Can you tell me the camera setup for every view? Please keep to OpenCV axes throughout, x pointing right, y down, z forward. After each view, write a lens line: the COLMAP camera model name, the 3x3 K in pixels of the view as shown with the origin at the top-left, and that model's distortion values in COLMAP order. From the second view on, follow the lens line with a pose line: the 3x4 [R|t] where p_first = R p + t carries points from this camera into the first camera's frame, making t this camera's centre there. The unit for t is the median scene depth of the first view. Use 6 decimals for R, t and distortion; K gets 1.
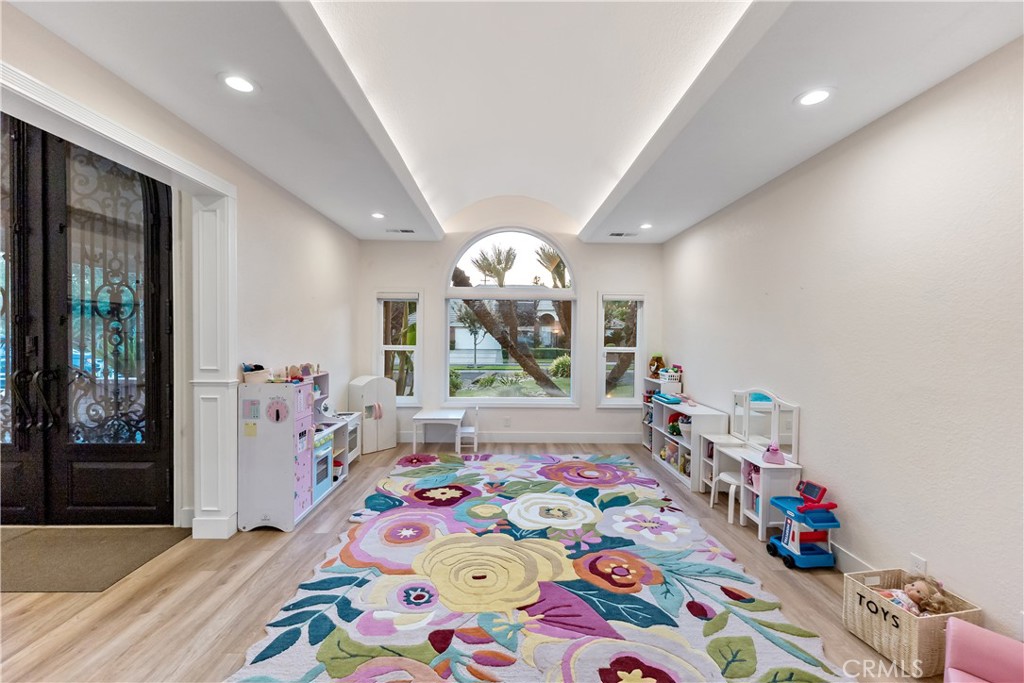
lens RADIAL K [[417.0, 0, 513.9], [0, 417.0, 333.4], [0, 0, 1]] dist [-0.002326, -0.000329]
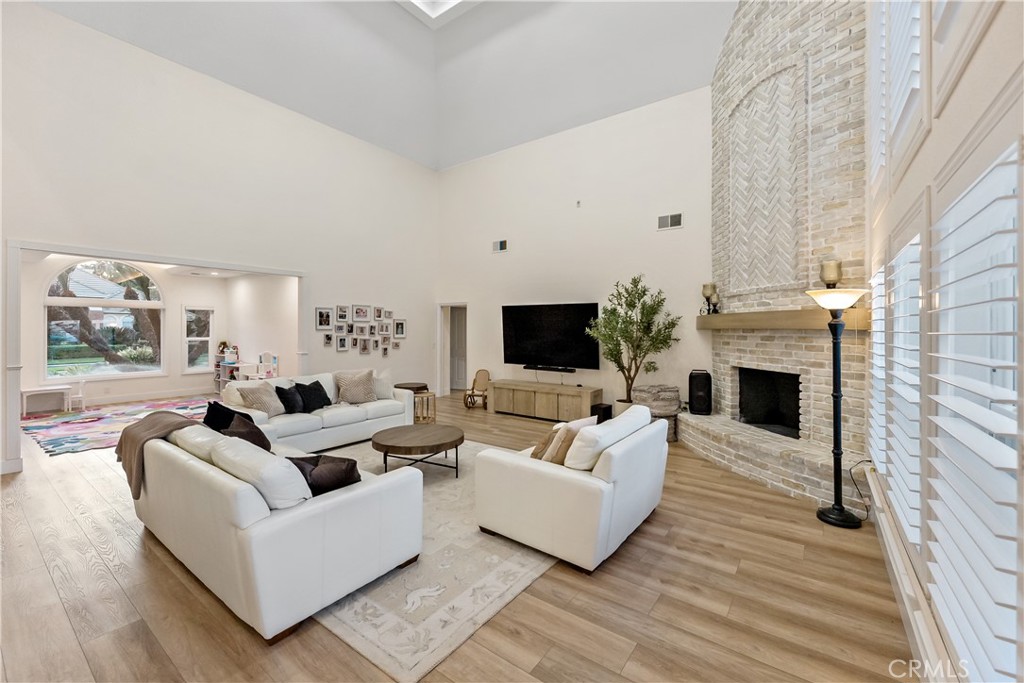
lens RADIAL K [[417.0, 0, 513.9], [0, 417.0, 333.4], [0, 0, 1]] dist [-0.002326, -0.000329]
pose [[0.612808, -0.021325, 0.789944, -0.307418], [0.006120, 0.999734, 0.022241, -0.013257], [-0.790208, -0.008795, 0.612775, -1.096902]]
